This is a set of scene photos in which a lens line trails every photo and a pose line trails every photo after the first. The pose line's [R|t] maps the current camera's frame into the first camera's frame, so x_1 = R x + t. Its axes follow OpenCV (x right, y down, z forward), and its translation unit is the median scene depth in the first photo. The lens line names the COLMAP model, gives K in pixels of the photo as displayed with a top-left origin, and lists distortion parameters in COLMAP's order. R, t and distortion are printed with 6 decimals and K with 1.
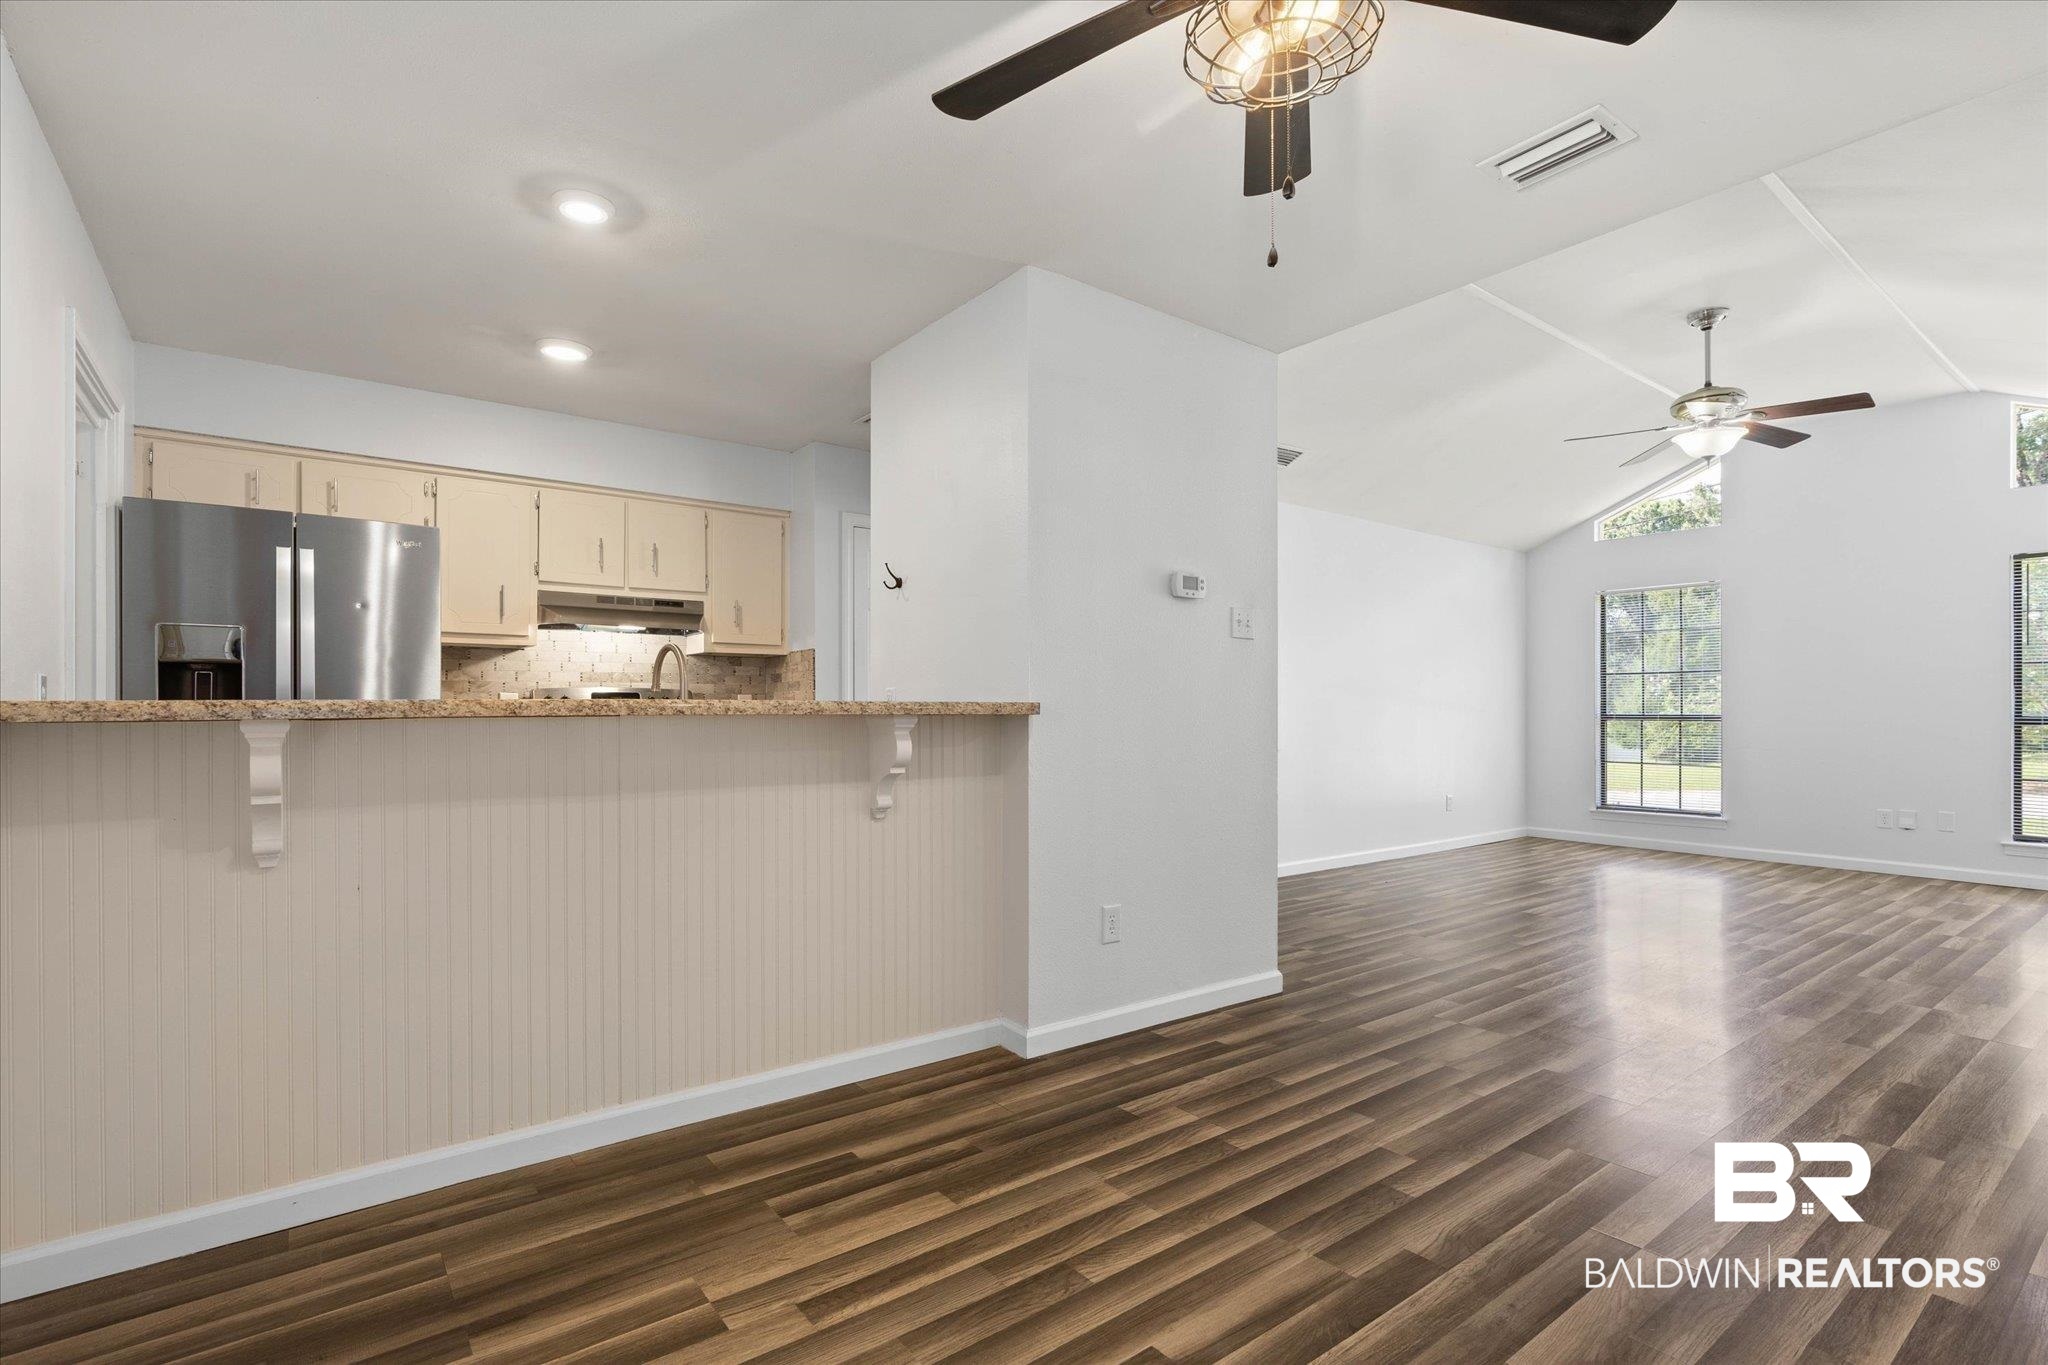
lens RADIAL K [[949.4, 0, 1023.1], [0, 949.4, 693.4], [0, 0, 1]] dist [0.010144, 0.000118]
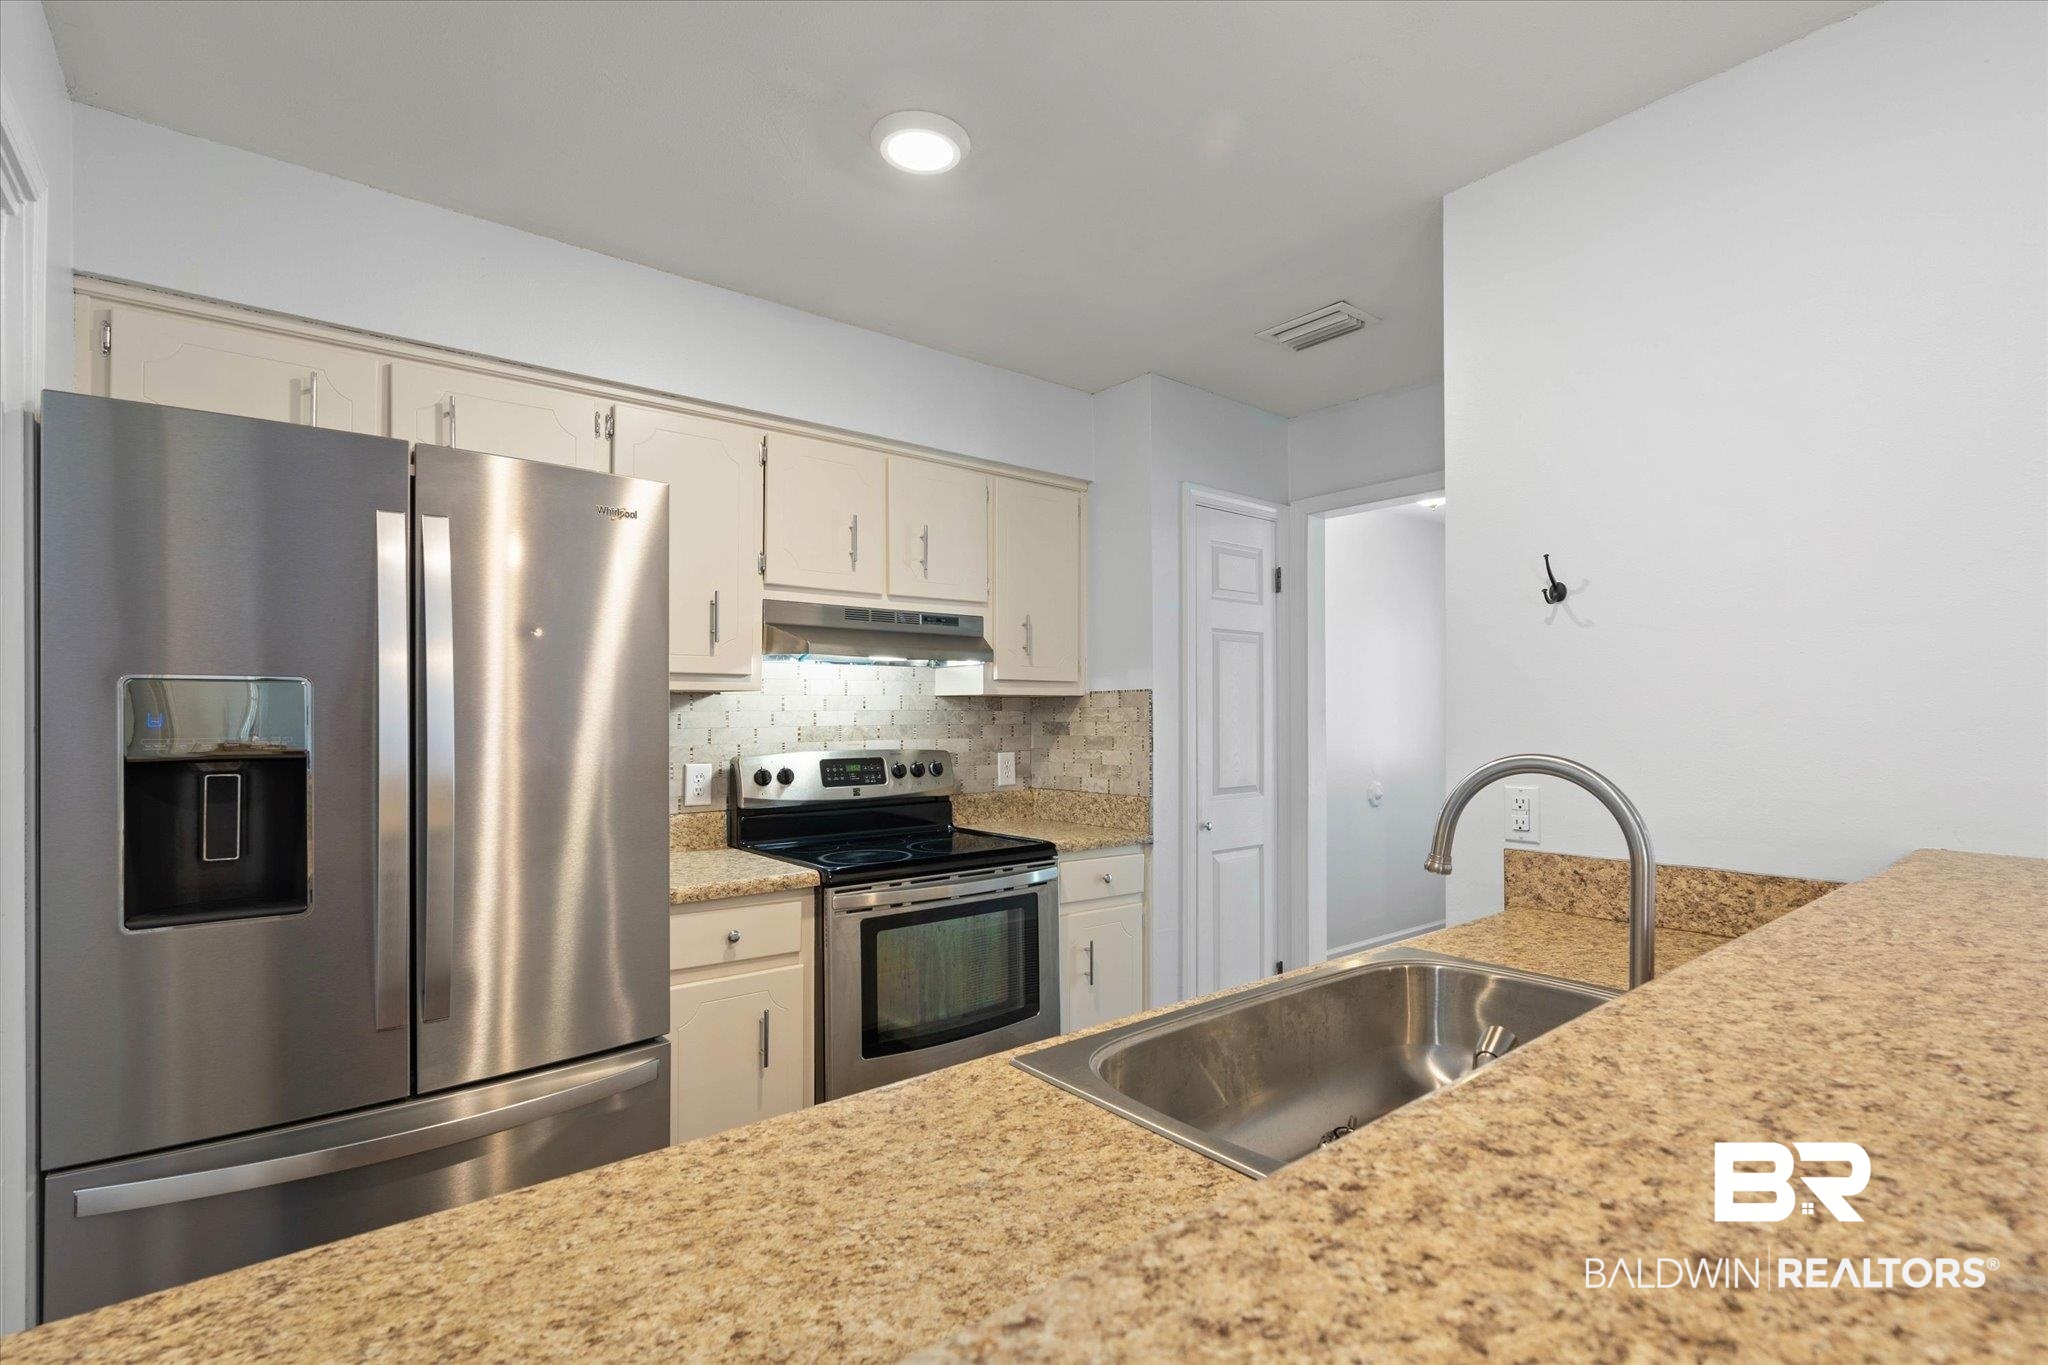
lens RADIAL K [[925.9, 0, 1023.8], [0, 925.9, 693.5], [0, 0, 1]] dist [-0.002206, 0.001927]
pose [[0.999052, 0.000879, 0.043520, -0.358289], [-0.000869, 1.000000, -0.000256, -0.046995], [-0.043520, 0.000217, 0.999053, 0.392242]]
